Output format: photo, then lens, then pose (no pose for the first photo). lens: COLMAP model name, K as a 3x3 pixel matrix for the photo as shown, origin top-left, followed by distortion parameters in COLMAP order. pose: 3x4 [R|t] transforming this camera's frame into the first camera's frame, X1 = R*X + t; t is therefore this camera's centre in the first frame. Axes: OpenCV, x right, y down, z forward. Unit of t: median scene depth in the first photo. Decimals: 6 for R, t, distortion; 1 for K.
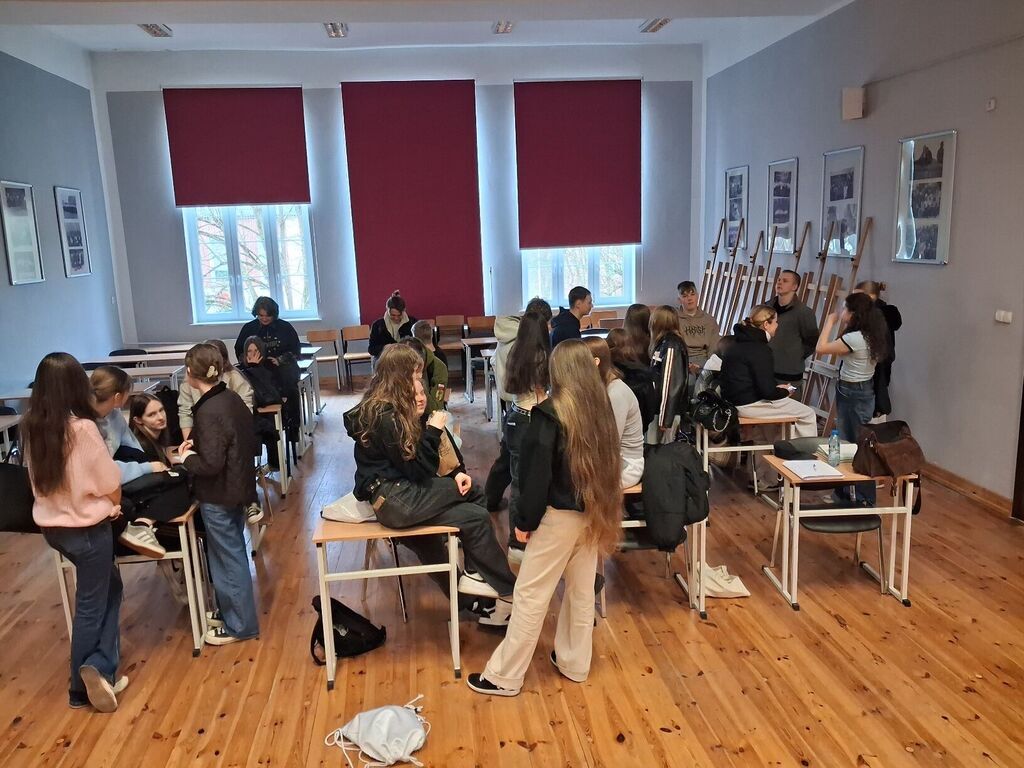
lens RADIAL K [[810.6, 0, 511.5], [0, 810.6, 383.6], [0, 0, 1]] dist [0.006722, -0.003370]
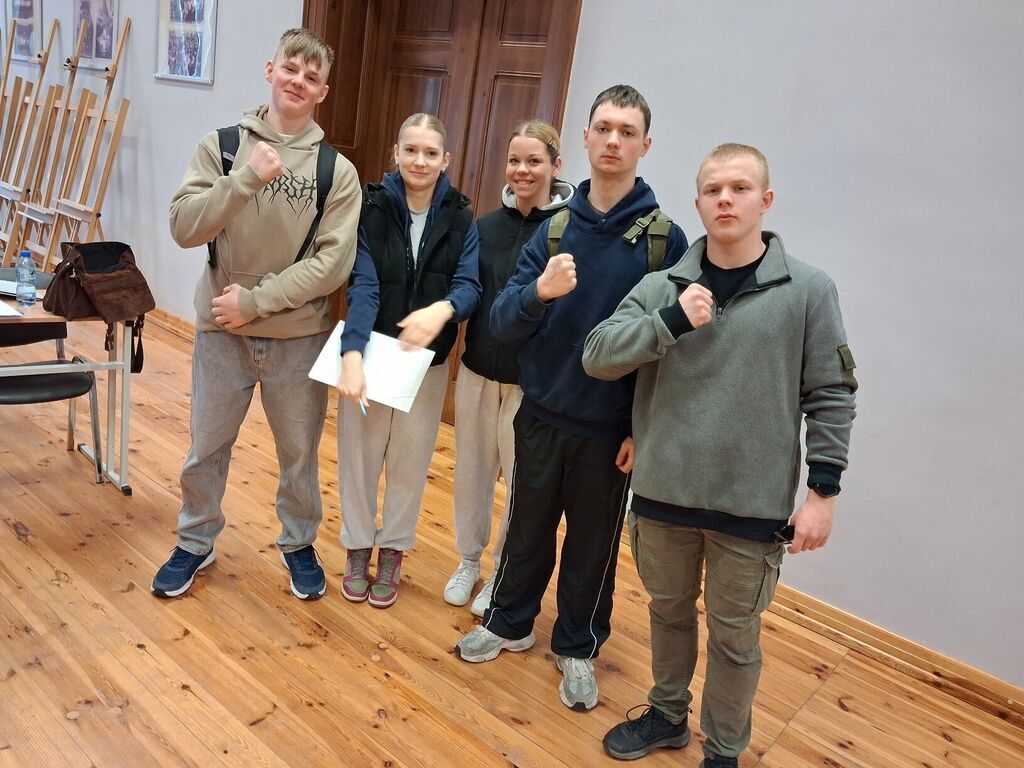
lens RADIAL K [[810.6, 0, 506.5], [0, 810.6, 382.2], [0, 0, 1]] dist [0.006722, -0.003370]
pose [[0.710242, -0.044882, 0.702526, 0.153395], [-0.041873, 0.993505, 0.105804, 0.055553], [-0.702711, -0.104563, 0.703749, 0.173323]]
